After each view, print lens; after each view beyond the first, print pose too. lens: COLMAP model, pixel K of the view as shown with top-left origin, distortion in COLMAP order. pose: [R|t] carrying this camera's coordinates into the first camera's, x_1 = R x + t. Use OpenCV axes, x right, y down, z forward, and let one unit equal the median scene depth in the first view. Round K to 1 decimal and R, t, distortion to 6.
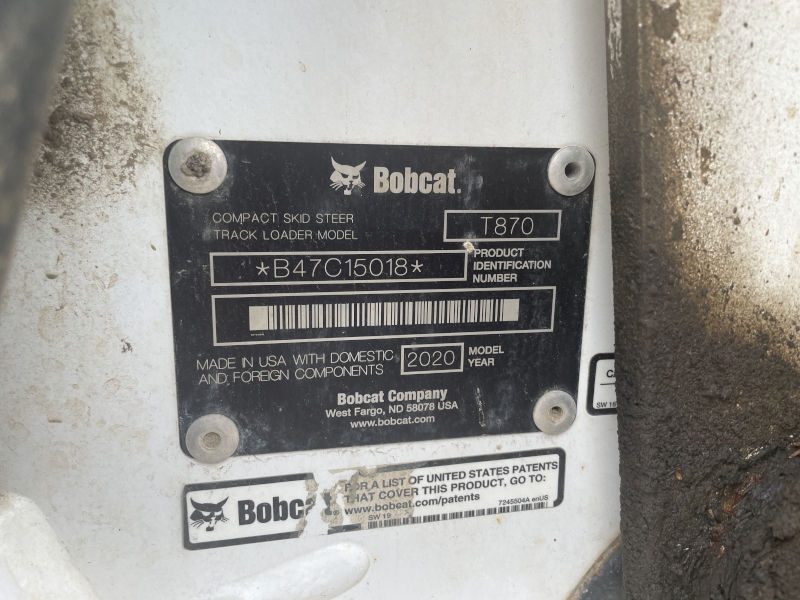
lens RADIAL K [[627.2, 0, 400.0], [0, 627.2, 300.0], [0, 0, 1]] dist [0.081220, -0.123111]
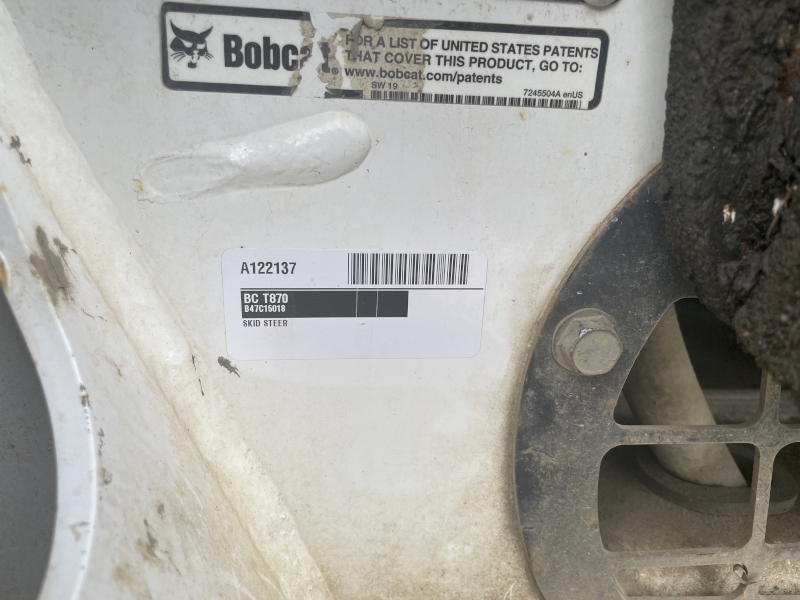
lens RADIAL K [[627.2, 0, 400.0], [0, 627.2, 300.0], [0, 0, 1]] dist [0.081220, -0.123111]
pose [[0.994527, 0.072336, -0.075394, 0.076559], [-0.064291, 0.992481, 0.104158, 0.544713], [0.082362, -0.098741, 0.991699, 0.103735]]
